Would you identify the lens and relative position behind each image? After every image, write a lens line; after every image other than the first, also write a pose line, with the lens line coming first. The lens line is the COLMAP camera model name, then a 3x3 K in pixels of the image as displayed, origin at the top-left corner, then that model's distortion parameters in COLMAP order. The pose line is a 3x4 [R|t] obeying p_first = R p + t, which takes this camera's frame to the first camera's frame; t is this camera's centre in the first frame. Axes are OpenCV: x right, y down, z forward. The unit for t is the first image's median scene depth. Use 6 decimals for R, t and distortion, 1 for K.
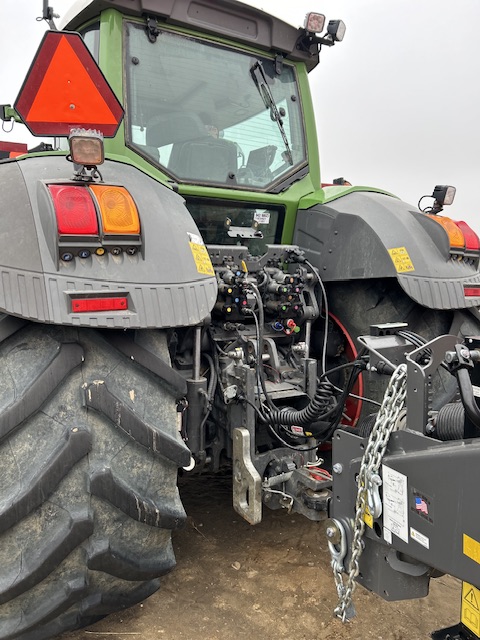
lens RADIAL K [[481.3, 0, 238.9], [0, 481.3, 320.5], [0, 0, 1]] dist [0.036430, -0.046661]
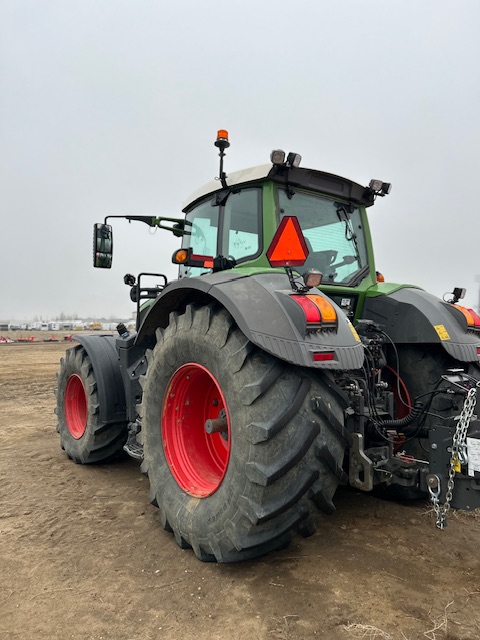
lens RADIAL K [[481.3, 0, 240.4], [0, 481.3, 316.0], [0, 0, 1]] dist [0.036430, -0.046661]
pose [[0.994376, 0.019815, 0.104034, -0.567753], [-0.007855, 0.993433, -0.114144, 0.017883], [-0.105613, 0.112685, 0.988002, -0.634754]]
